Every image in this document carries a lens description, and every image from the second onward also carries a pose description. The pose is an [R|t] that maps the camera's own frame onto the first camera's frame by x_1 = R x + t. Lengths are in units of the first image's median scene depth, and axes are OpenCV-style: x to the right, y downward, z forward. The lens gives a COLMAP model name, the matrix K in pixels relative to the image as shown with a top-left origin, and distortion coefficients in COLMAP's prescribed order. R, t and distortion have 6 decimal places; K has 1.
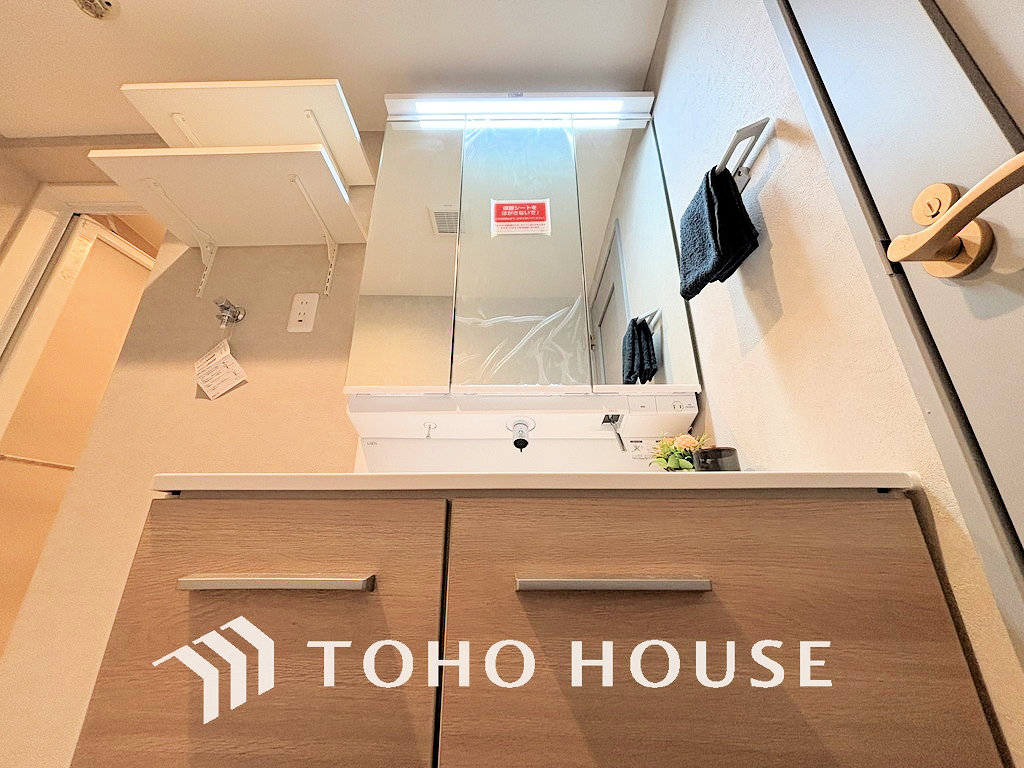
lens RADIAL K [[409.4, 0, 511.7], [0, 409.4, 384.4], [0, 0, 1]] dist [0.000636, 0.000698]
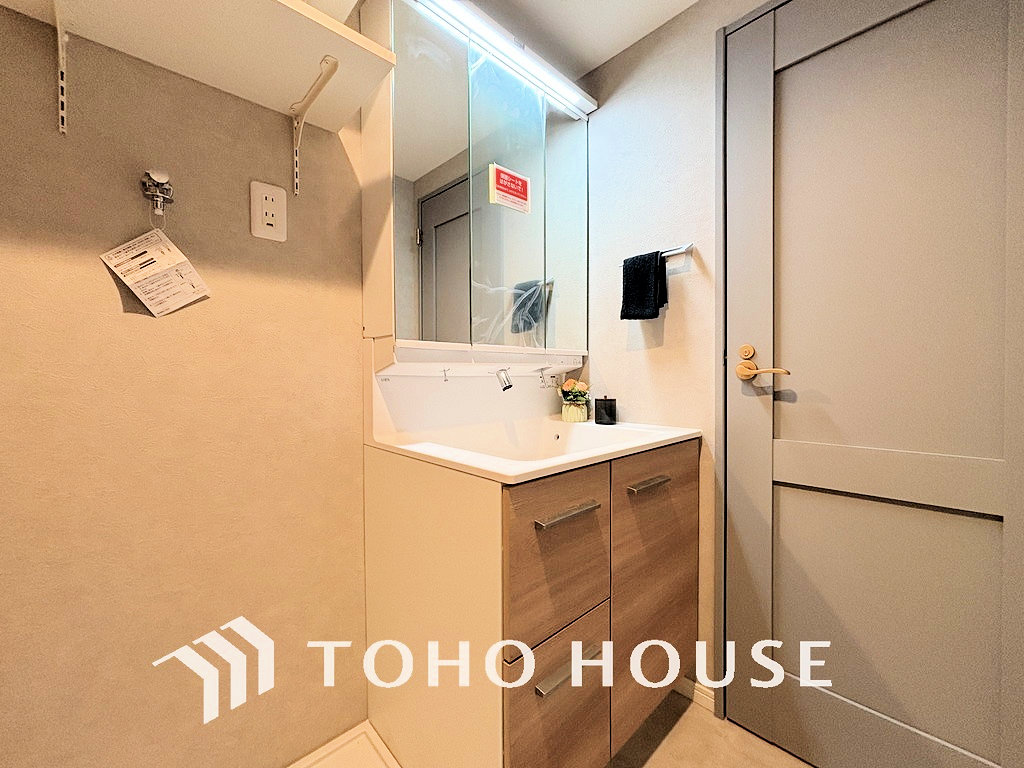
lens RADIAL K [[409.4, 0, 519.7], [0, 409.4, 384.8], [0, 0, 1]] dist [0.000636, 0.000698]
pose [[0.713905, -0.010837, 0.700159, -0.780979], [-0.252601, 0.928571, 0.271934, -0.219338], [-0.653094, -0.370996, 0.660174, 0.018819]]
